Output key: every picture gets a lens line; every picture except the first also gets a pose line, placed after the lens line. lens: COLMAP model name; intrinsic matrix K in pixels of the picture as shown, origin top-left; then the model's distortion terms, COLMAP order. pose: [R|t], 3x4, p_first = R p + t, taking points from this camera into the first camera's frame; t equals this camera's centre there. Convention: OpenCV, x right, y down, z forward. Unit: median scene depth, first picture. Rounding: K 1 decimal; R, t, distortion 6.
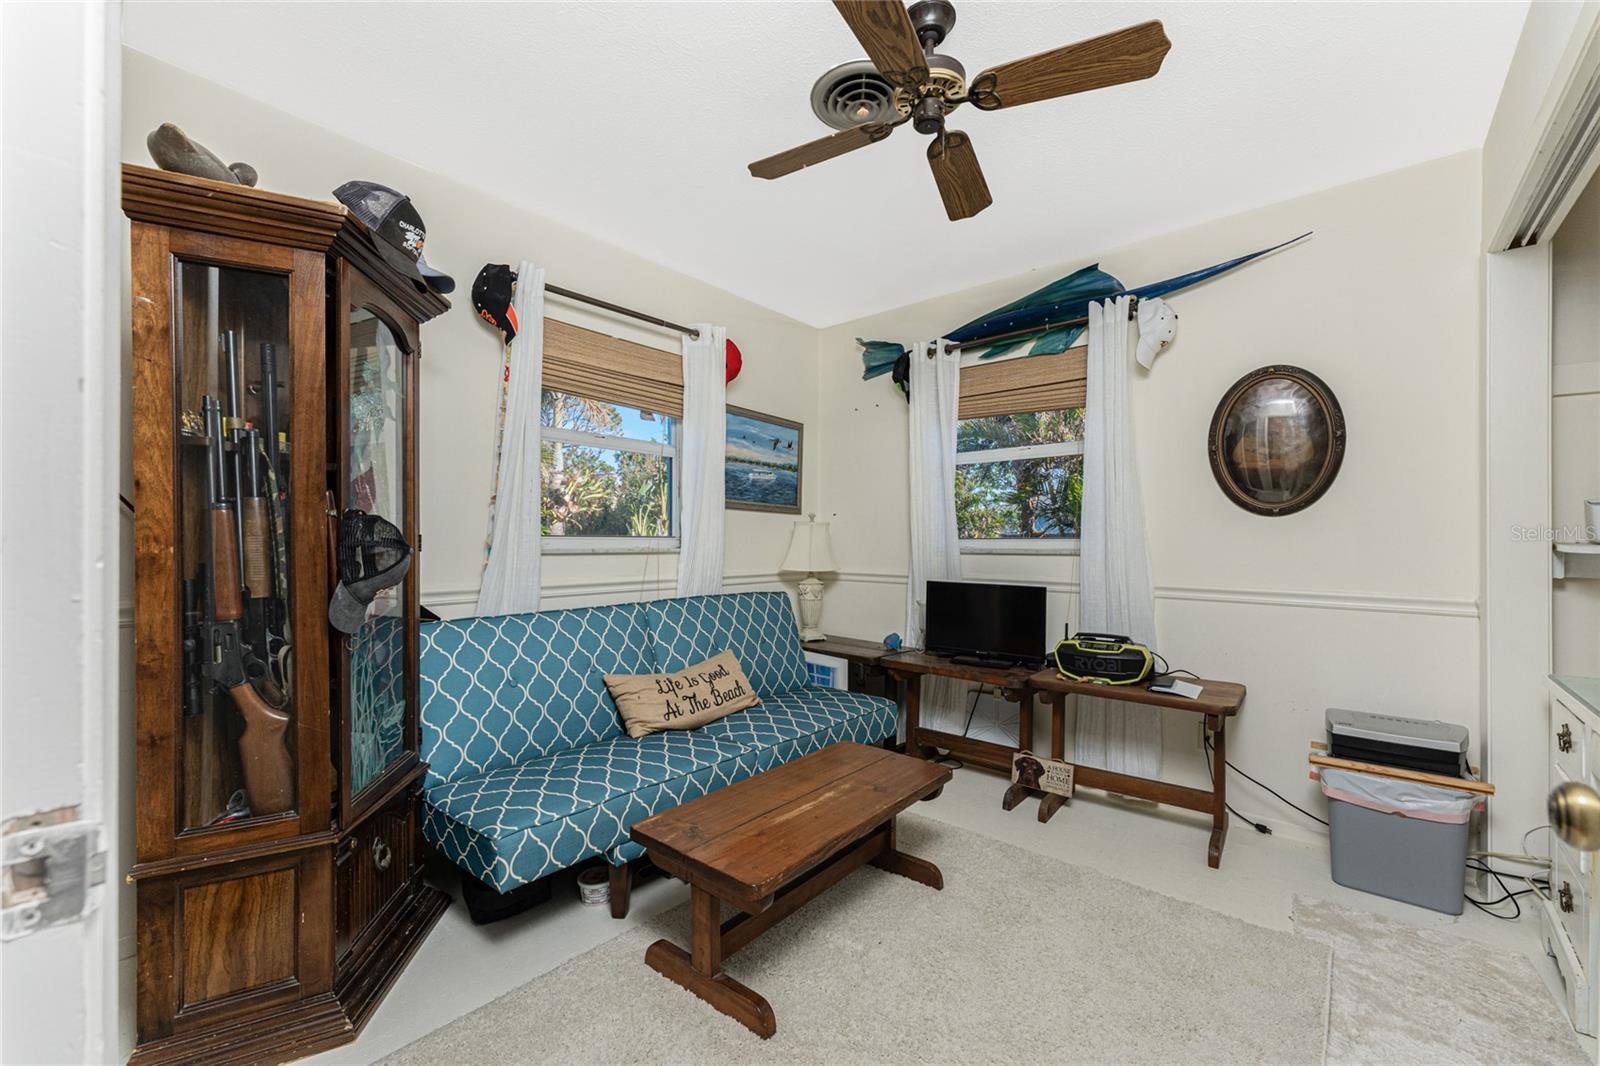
lens RADIAL K [[646.1, 0, 784.4], [0, 646.1, 536.5], [0, 0, 1]] dist [-0.006895, 0.000120]
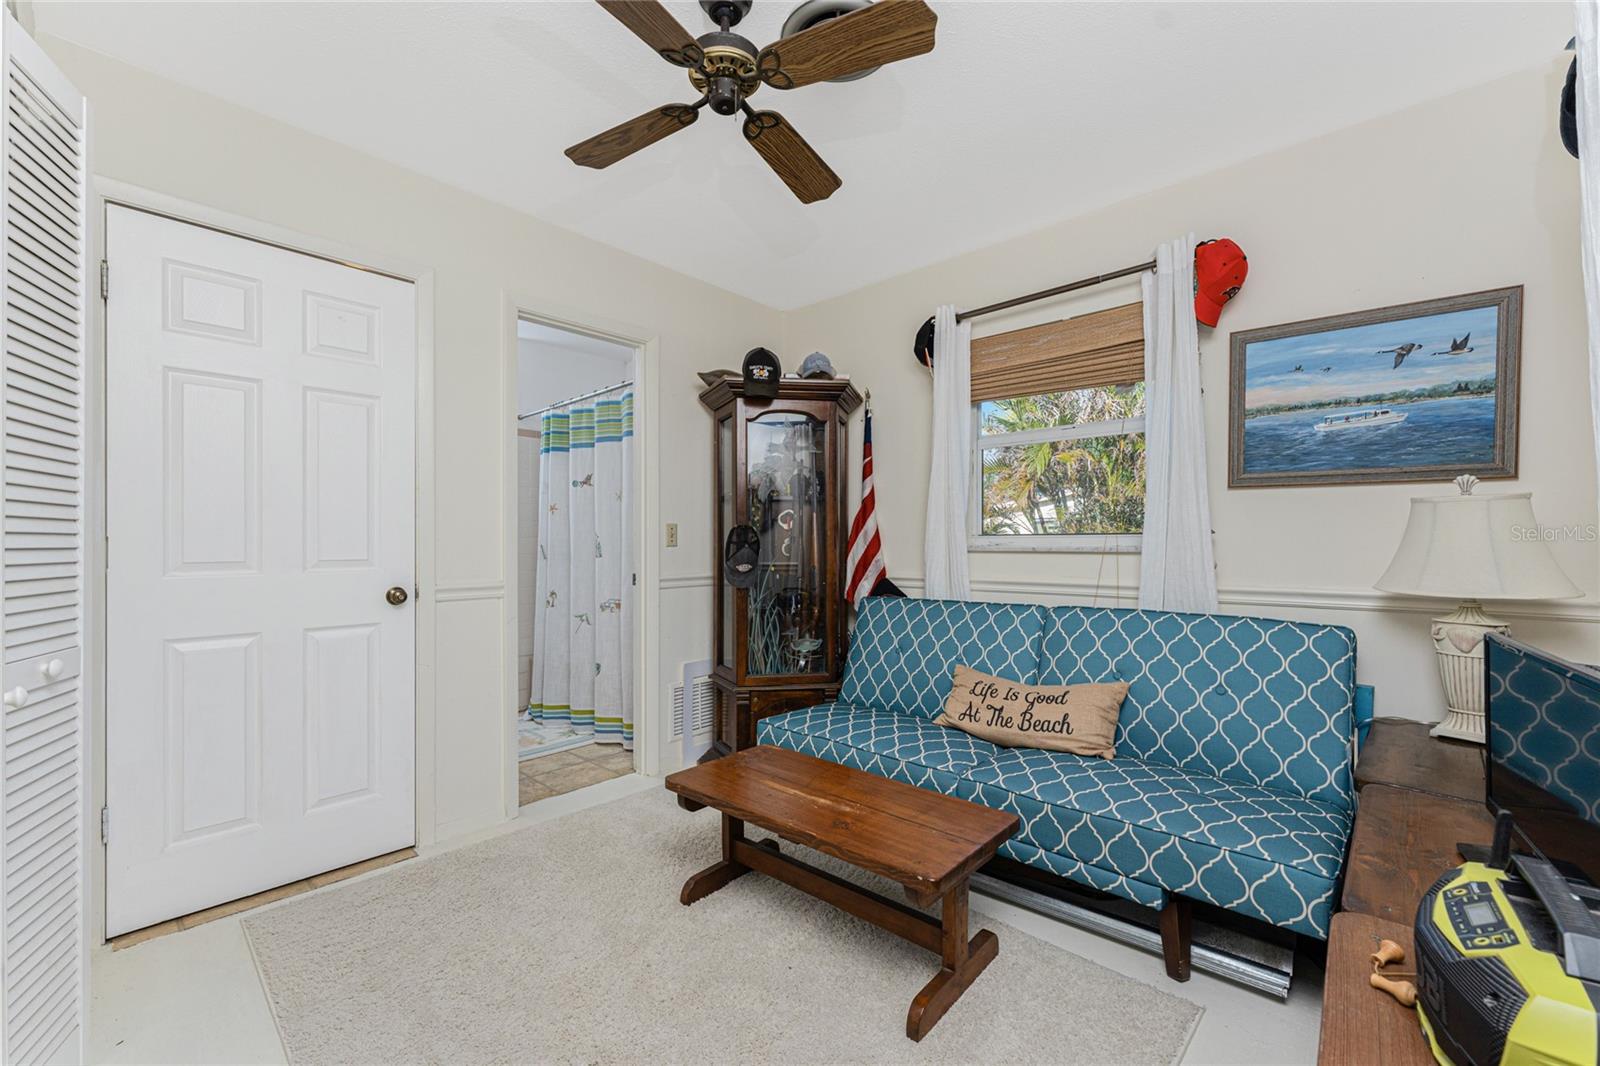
lens RADIAL K [[657.6, 0, 803.9], [0, 657.6, 531.2], [0, 0, 1]] dist [0.018252, -0.000077]
pose [[-0.017735, -0.017578, -0.999688, 0.650874], [0.013642, 0.999748, -0.017822, 0.007248], [0.999750, -0.013954, -0.017491, 0.605011]]
